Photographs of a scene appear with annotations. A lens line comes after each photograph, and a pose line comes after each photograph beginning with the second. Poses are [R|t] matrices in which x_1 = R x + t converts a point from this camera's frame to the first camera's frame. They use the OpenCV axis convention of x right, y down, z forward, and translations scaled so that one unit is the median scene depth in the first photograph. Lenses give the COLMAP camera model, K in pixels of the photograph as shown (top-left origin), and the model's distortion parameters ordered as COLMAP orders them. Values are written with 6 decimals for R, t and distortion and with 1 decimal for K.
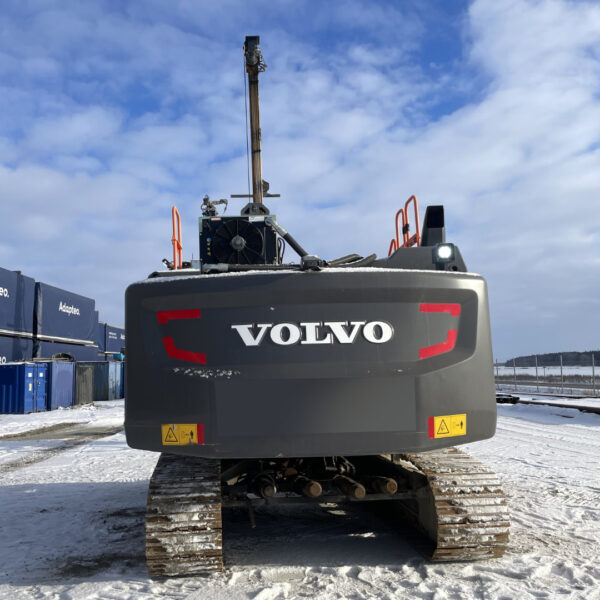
lens RADIAL K [[615.5, 0, 261.2], [0, 615.5, 299.9], [0, 0, 1]] dist [0.071586, -0.088955]
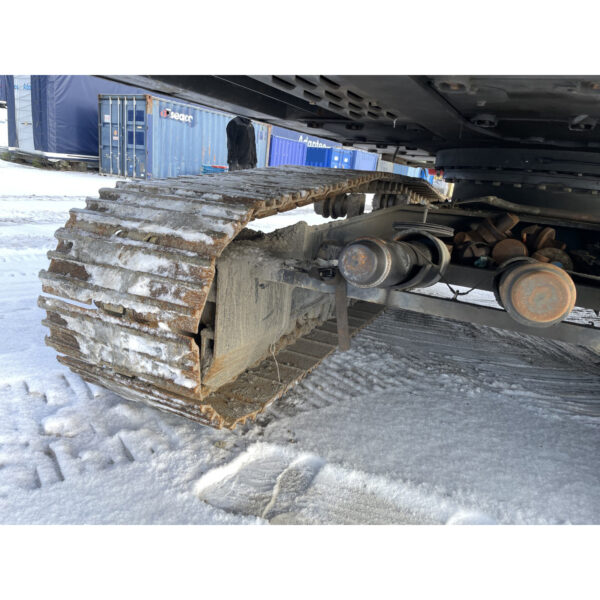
lens RADIAL K [[461.8, 0, 297.1], [0, 461.8, 296.5], [0, 0, 1]] dist [0.079392, -0.099136]
pose [[0.864962, 0.237324, -0.442174, 0.086633], [-0.069847, 0.929468, 0.362231, 0.247535], [0.496952, -0.282432, 0.820531, 0.806666]]
